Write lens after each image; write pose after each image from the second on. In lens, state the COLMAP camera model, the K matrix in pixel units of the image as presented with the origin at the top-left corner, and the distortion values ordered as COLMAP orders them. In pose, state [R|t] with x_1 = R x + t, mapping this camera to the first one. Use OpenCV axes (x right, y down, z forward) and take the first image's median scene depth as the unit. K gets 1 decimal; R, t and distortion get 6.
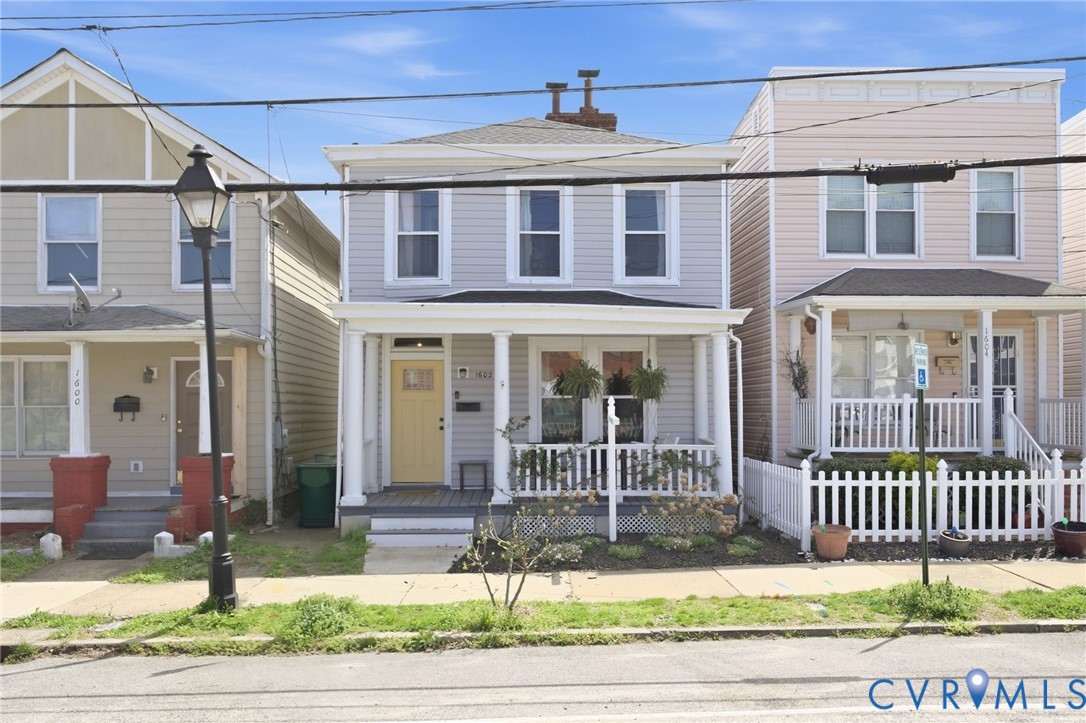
lens RADIAL K [[889.0, 0, 542.7], [0, 889.0, 396.6], [0, 0, 1]] dist [0.003140, 0.003436]
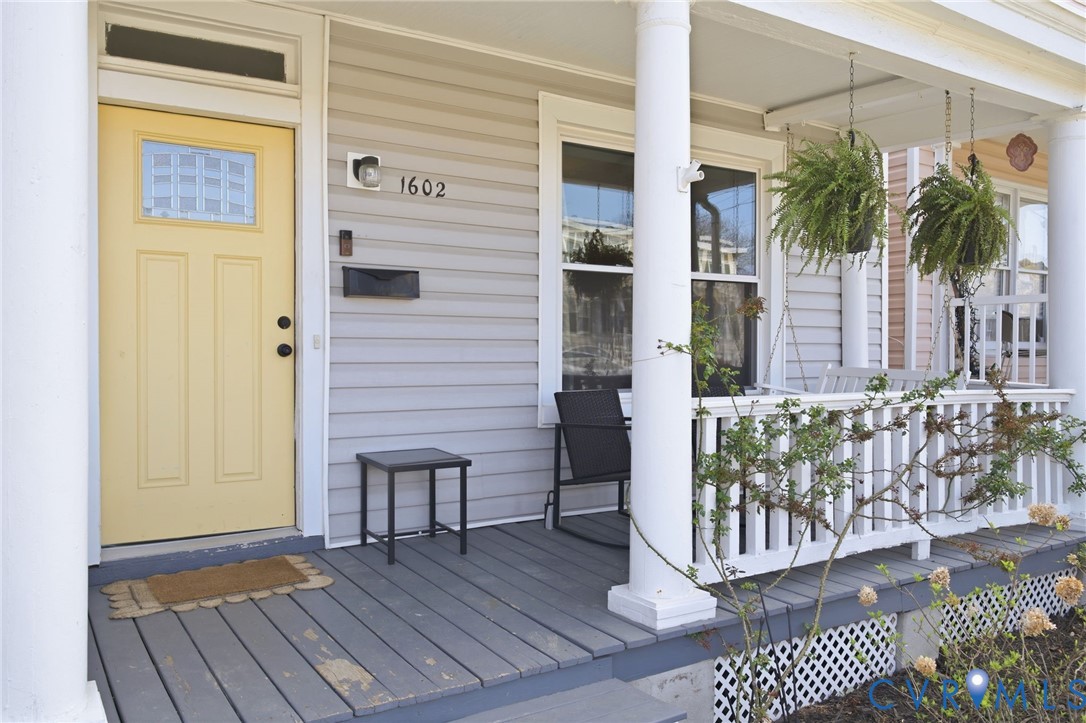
lens RADIAL K [[834.1, 0, 543.0], [0, 834.1, 361.5], [0, 0, 1]] dist [0.005066, 0.003242]
pose [[0.866881, -0.001732, 0.498512, -0.184671], [-0.009388, 0.999760, 0.019798, 0.033612], [-0.498427, -0.021843, 0.866657, 0.722923]]
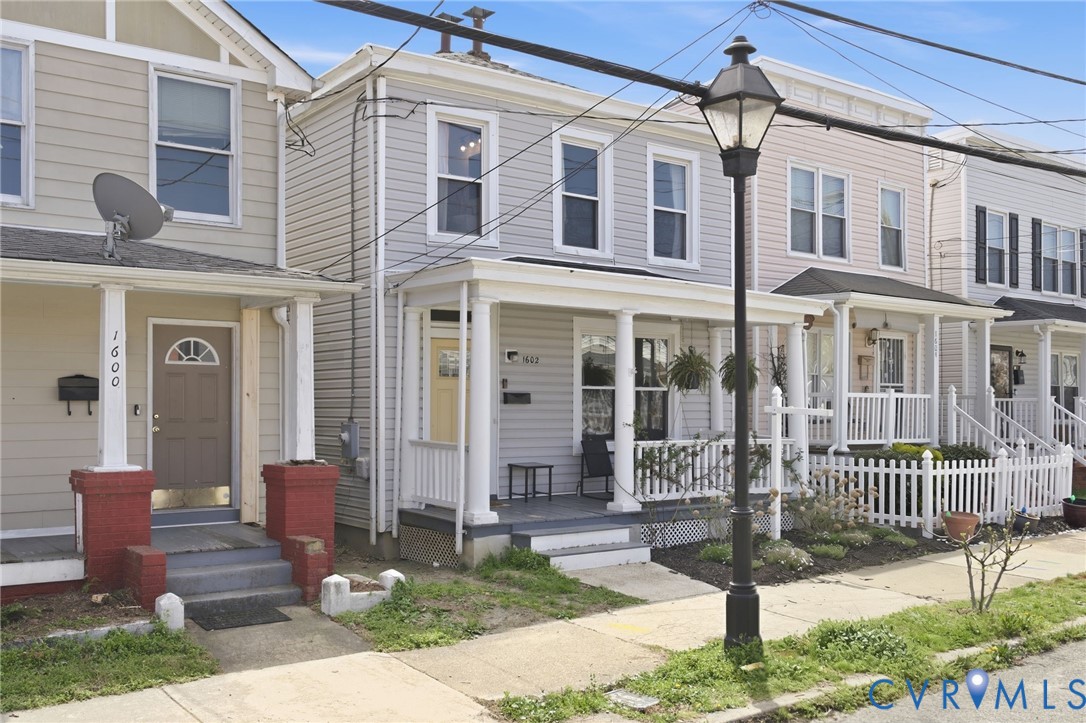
lens RADIAL K [[982.8, 0, 539.8], [0, 982.8, 410.3], [0, 0, 1]] dist [0.005019, -0.003192]
pose [[0.838043, 0.002595, 0.545598, -0.568667], [-0.009204, 0.999914, 0.009381, 0.014259], [-0.545527, -0.012883, 0.837994, 0.231148]]
